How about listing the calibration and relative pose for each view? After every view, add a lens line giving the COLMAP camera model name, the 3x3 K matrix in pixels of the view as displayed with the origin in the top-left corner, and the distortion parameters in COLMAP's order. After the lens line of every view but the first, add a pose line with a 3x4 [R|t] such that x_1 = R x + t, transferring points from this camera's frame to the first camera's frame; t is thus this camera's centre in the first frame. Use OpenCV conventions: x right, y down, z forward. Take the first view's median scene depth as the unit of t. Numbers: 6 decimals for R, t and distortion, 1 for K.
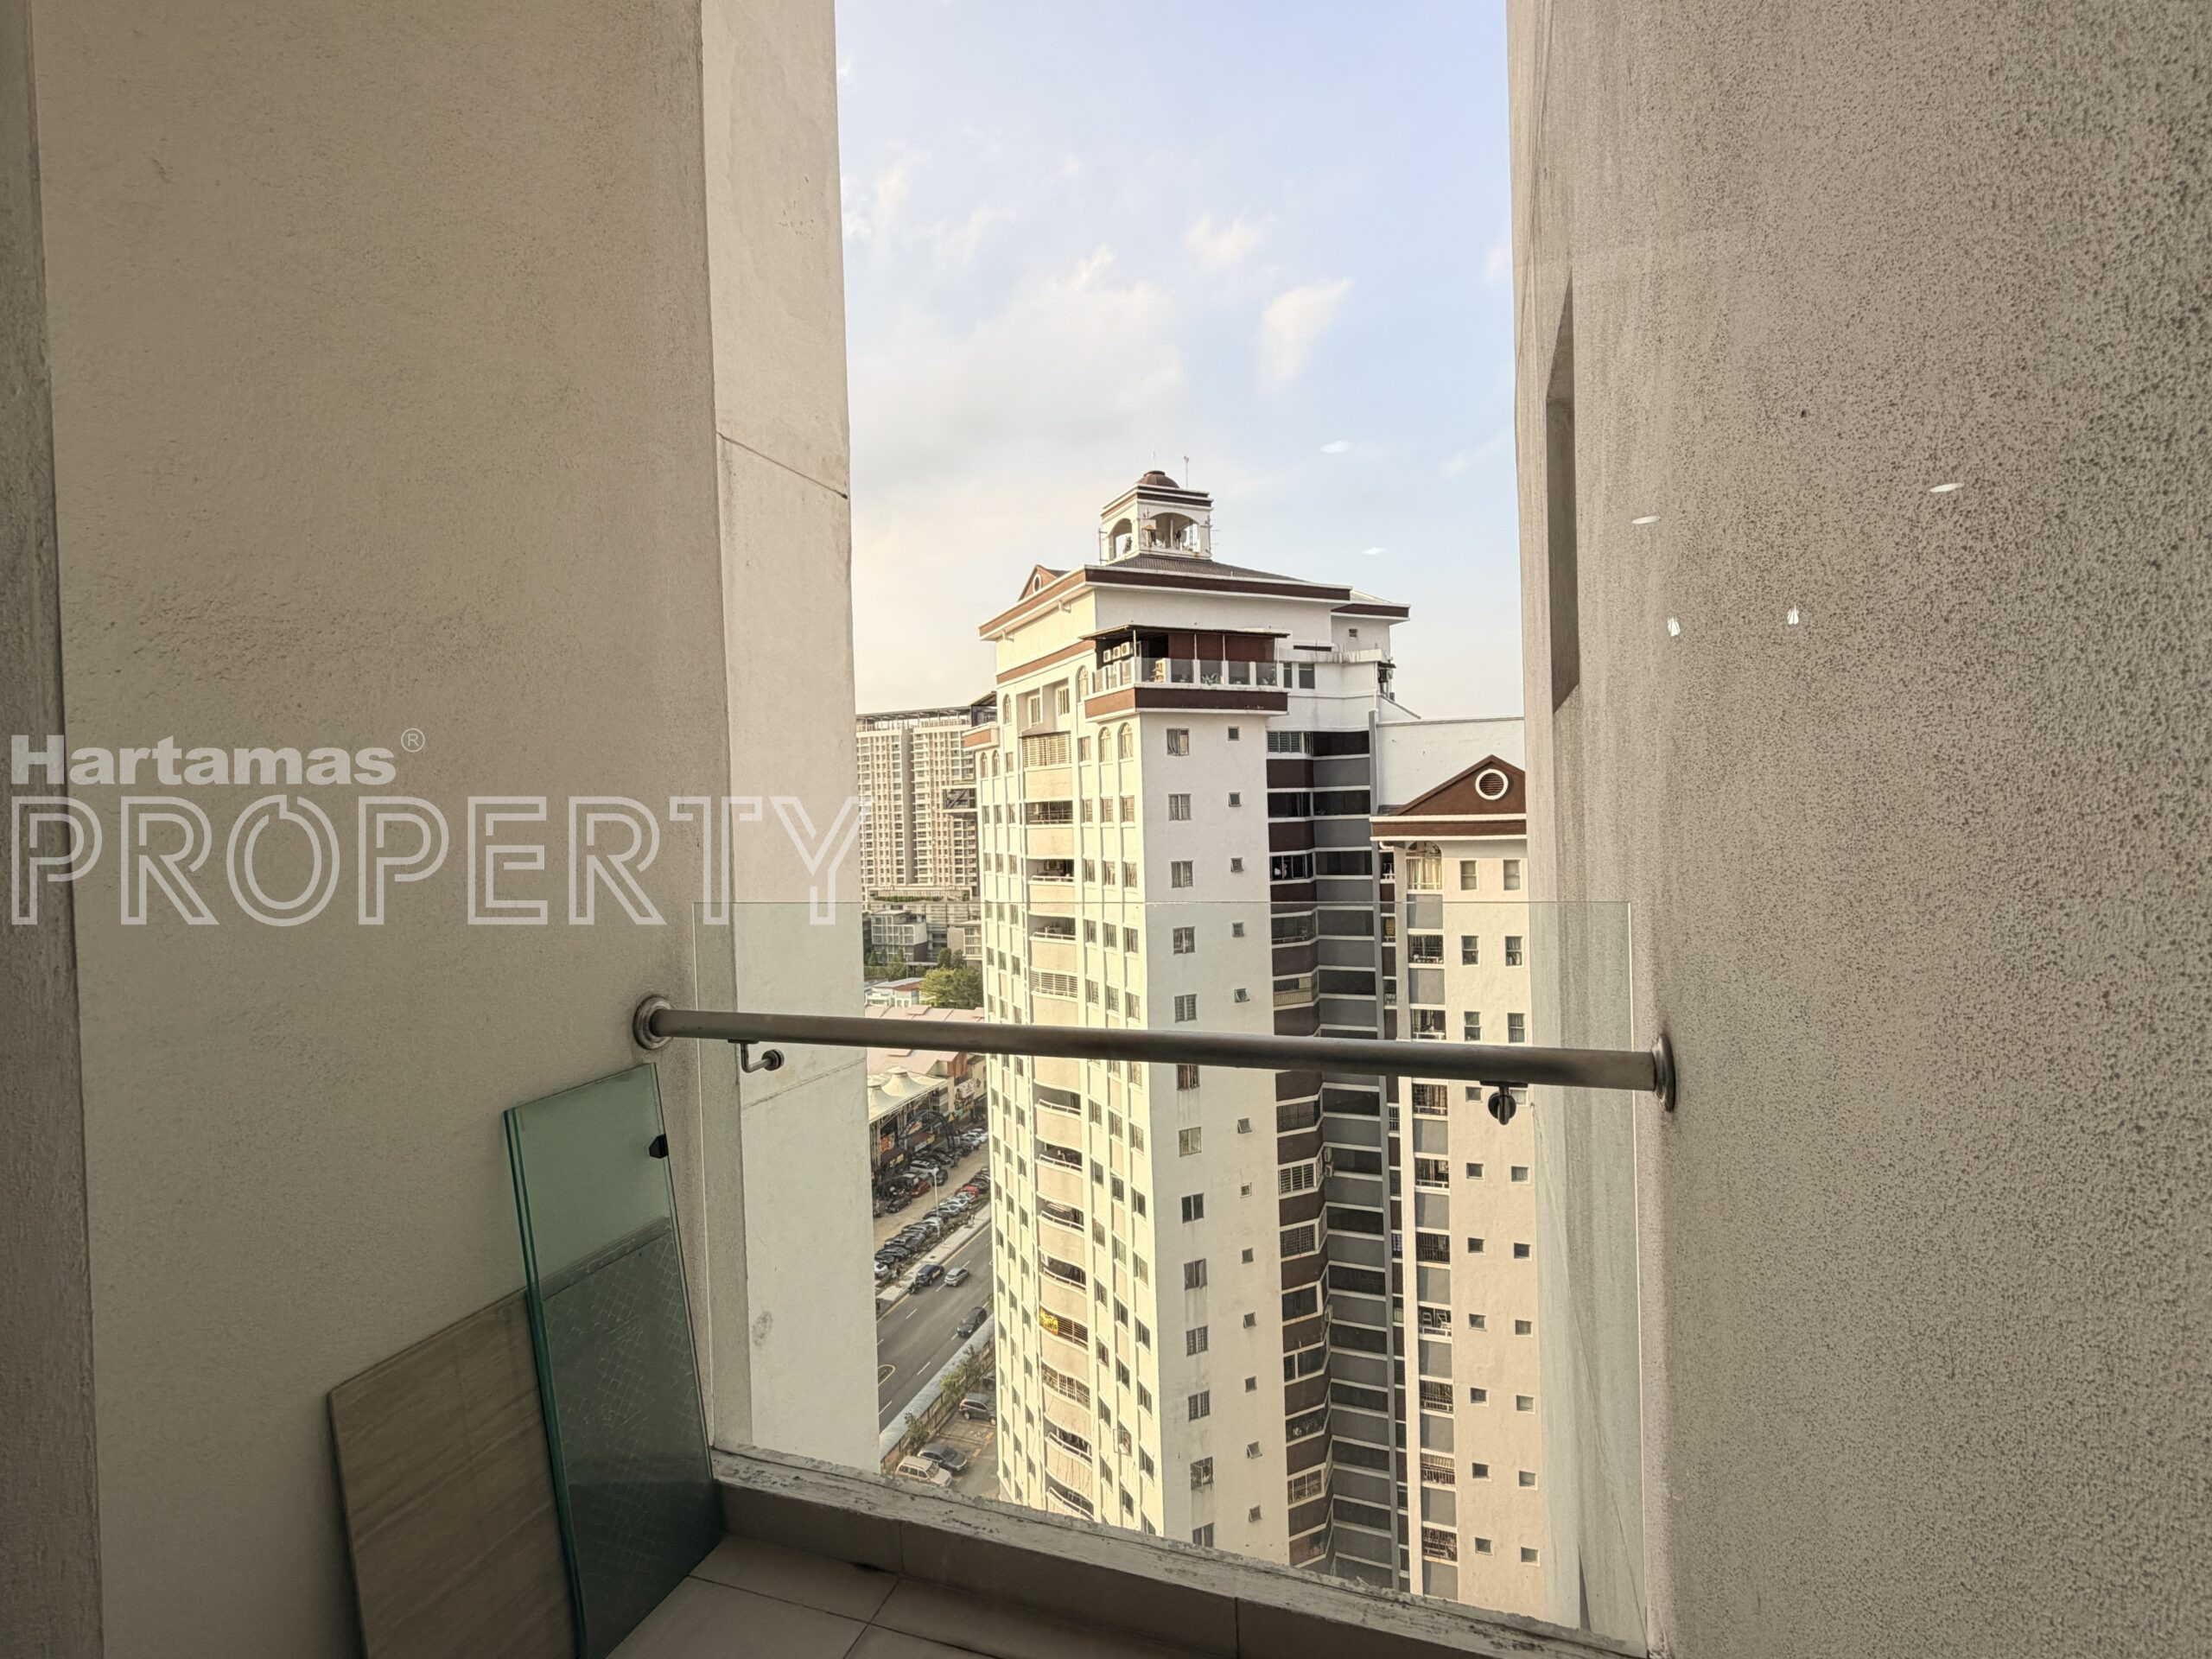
lens RADIAL K [[1009.9, 0, 1106.9], [0, 1009.9, 830.1], [0, 0, 1]] dist [-0.003968, 0.000560]
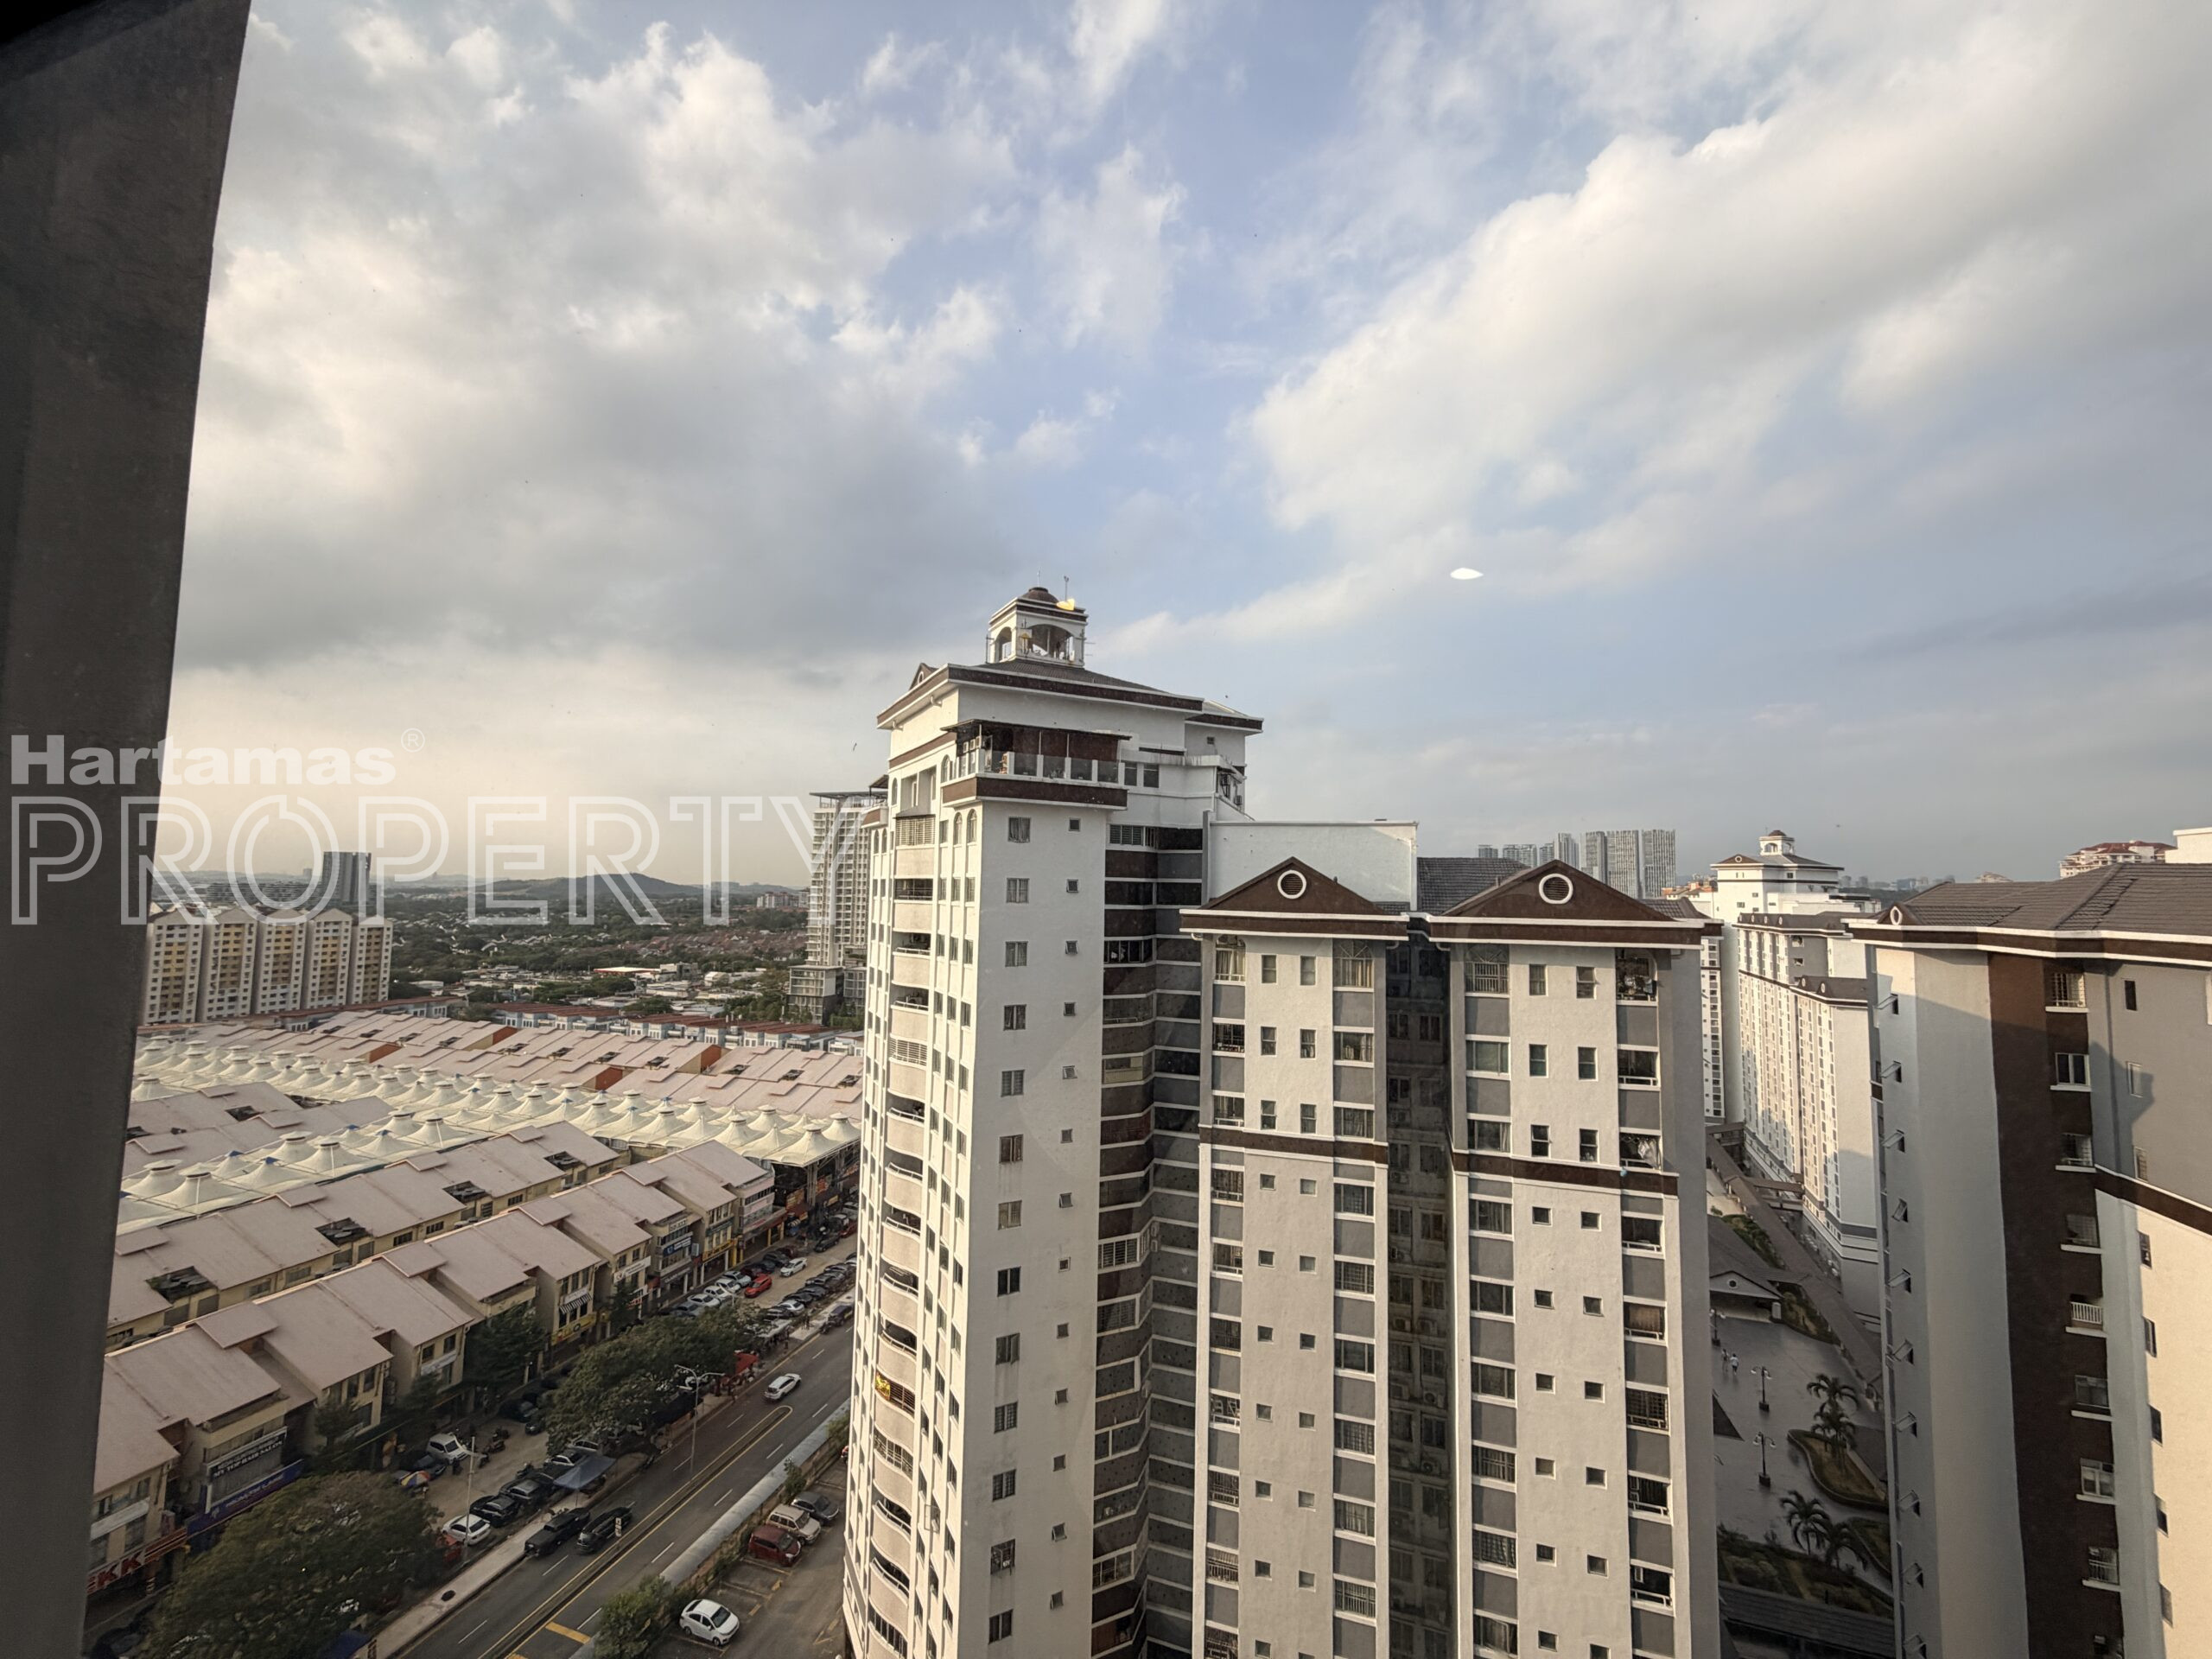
lens RADIAL K [[877.7, 0, 1103.7], [0, 877.7, 828.0], [0, 0, 1]] dist [-0.003115, -0.000472]
pose [[0.997922, 0.053105, 0.036483, 0.116649], [-0.049679, 0.994780, -0.089132, -0.009626], [-0.041026, 0.087135, 0.995351, 0.062596]]
